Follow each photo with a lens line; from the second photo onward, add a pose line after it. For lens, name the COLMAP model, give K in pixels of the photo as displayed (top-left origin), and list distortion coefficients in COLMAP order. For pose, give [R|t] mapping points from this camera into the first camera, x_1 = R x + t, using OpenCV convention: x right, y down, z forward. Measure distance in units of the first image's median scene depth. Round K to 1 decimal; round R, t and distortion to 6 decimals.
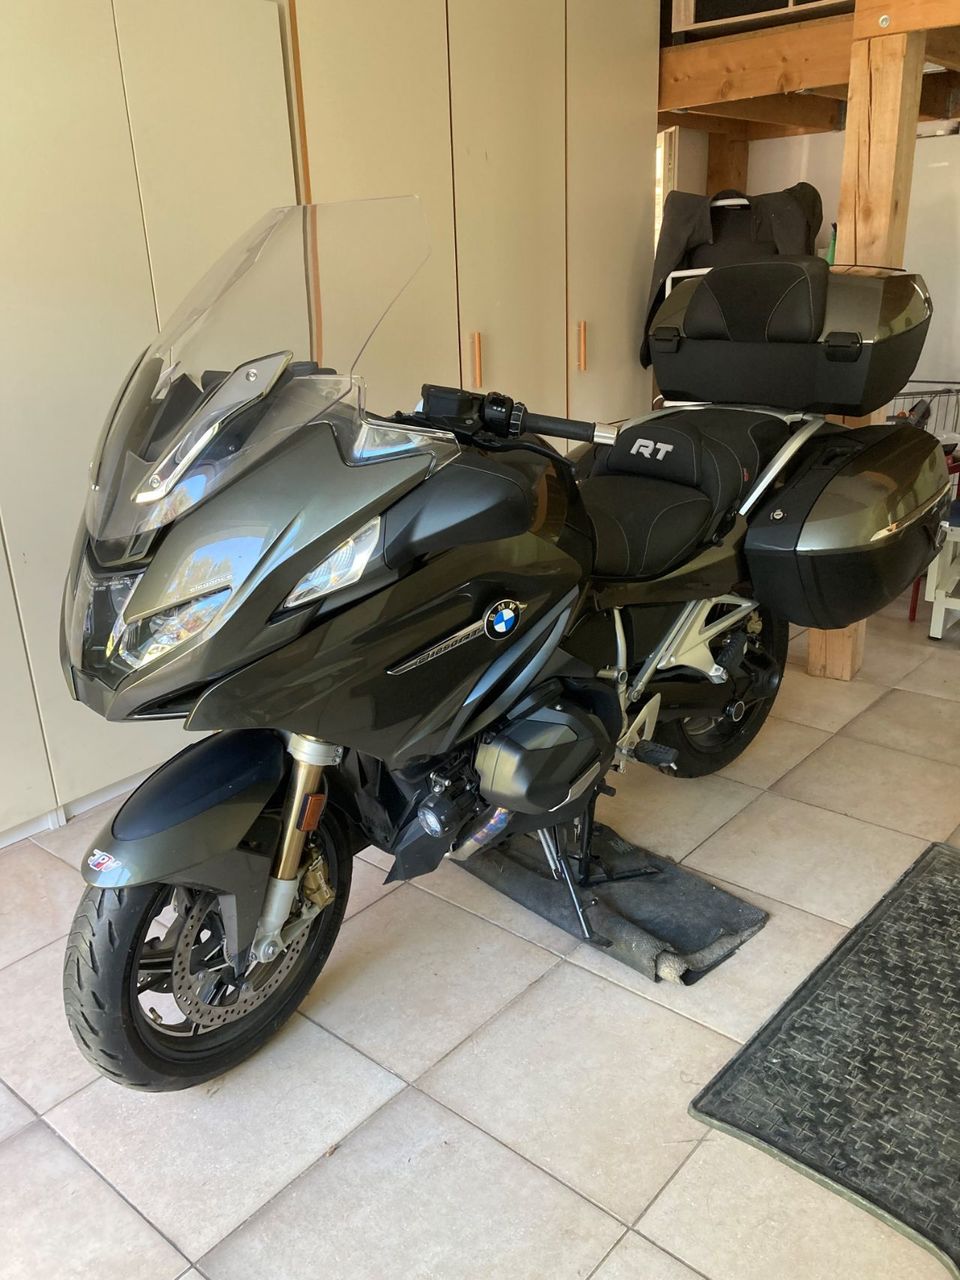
lens RADIAL K [[1055.9, 0, 480.8], [0, 1055.9, 643.3], [0, 0, 1]] dist [0.023952, -0.022277]
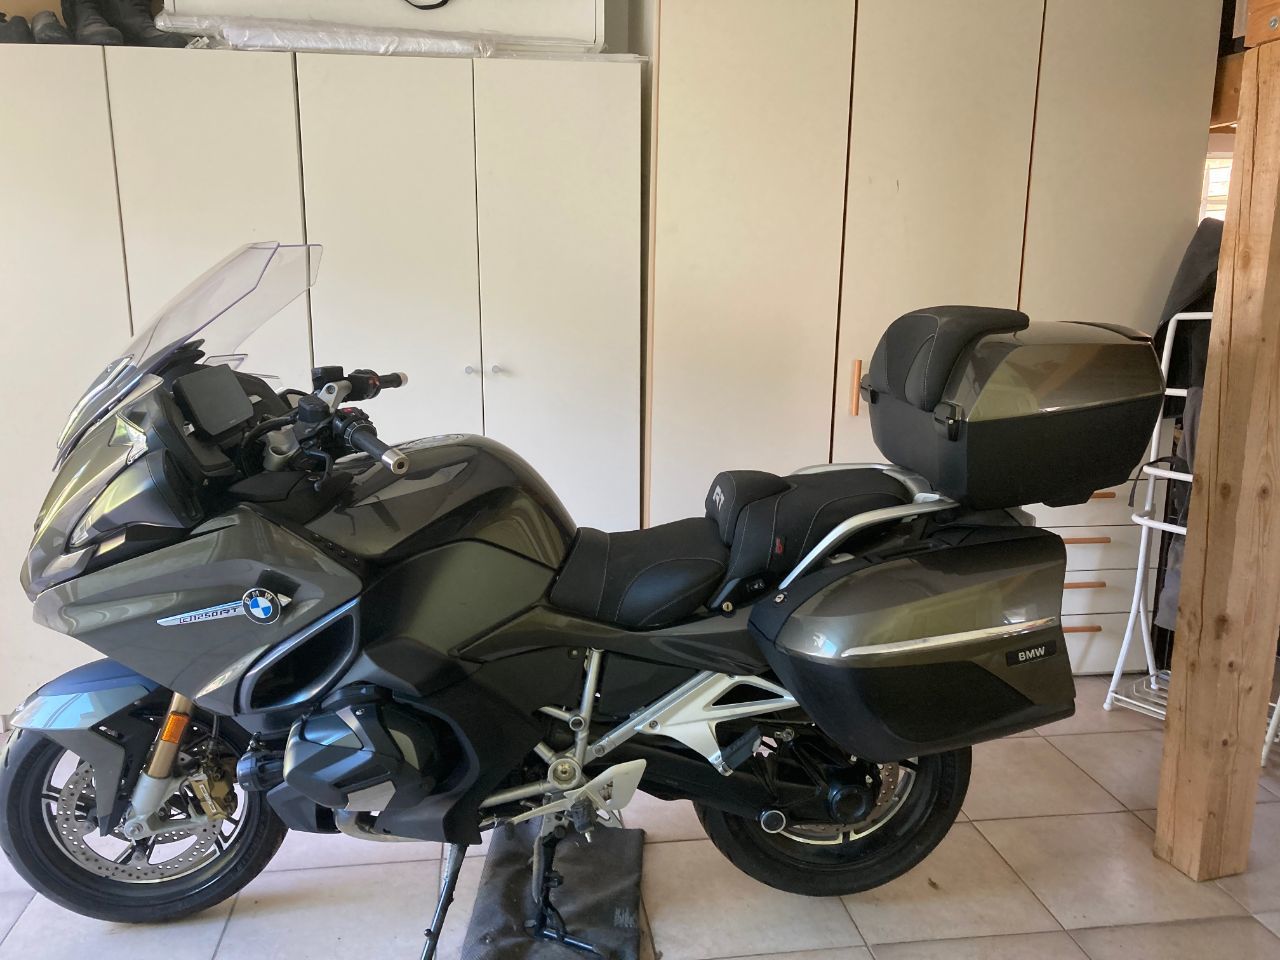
lens RADIAL K [[1055.9, 0, 641.1], [0, 1055.9, 475.0], [0, 0, 1]] dist [0.023952, -0.022277]
pose [[0.756121, 0.169486, -0.632104, 0.687081], [-0.258494, 0.964689, -0.050548, -0.138810], [0.601217, 0.201616, 0.773233, 0.241559]]
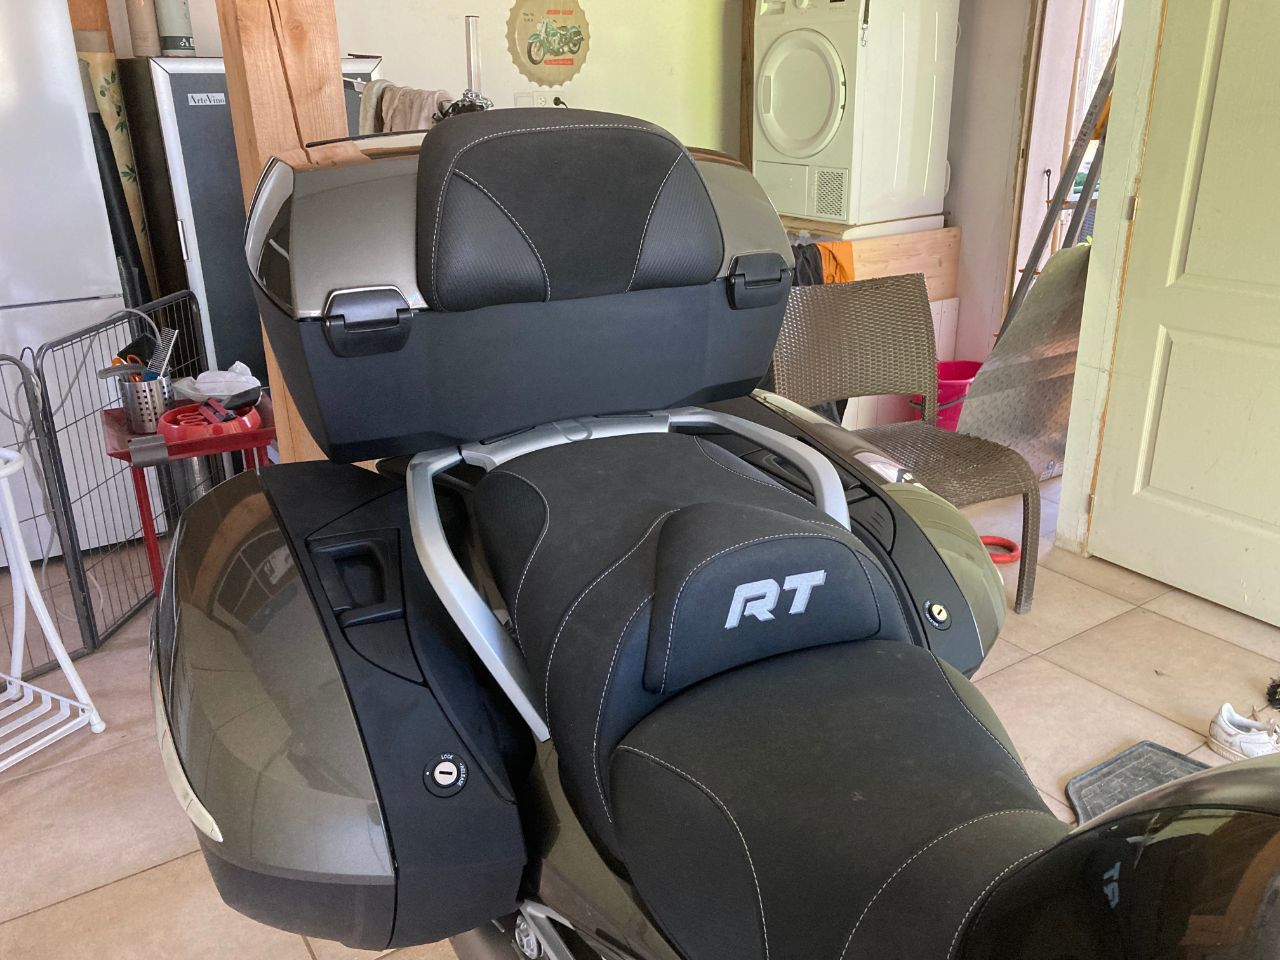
lens RADIAL K [[1055.9, 0, 639.5], [0, 1055.9, 478.4], [0, 0, 1]] dist [0.023952, -0.022277]
pose [[0.278663, -0.317920, 0.906242, -0.194392], [0.332872, 0.917100, 0.219373, -0.325934], [-0.900857, 0.240531, 0.361388, 0.887789]]
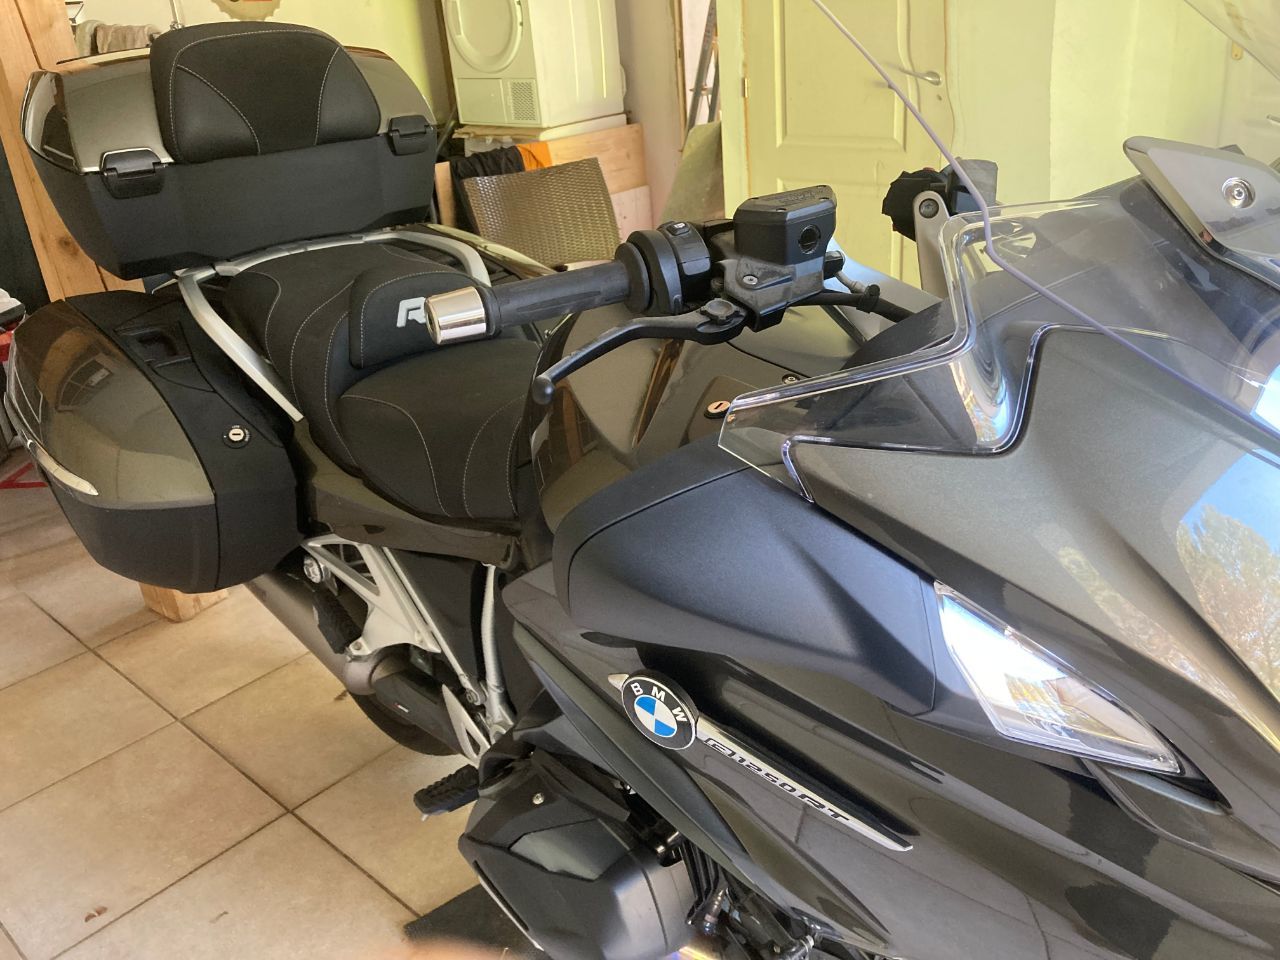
lens RADIAL K [[1055.9, 0, 645.4], [0, 1055.9, 479.9], [0, 0, 1]] dist [0.023952, -0.022277]
pose [[0.040223, -0.394238, 0.918128, -0.473783], [0.405239, 0.846345, 0.345661, -0.264032], [-0.913325, 0.358158, 0.193803, 0.783297]]
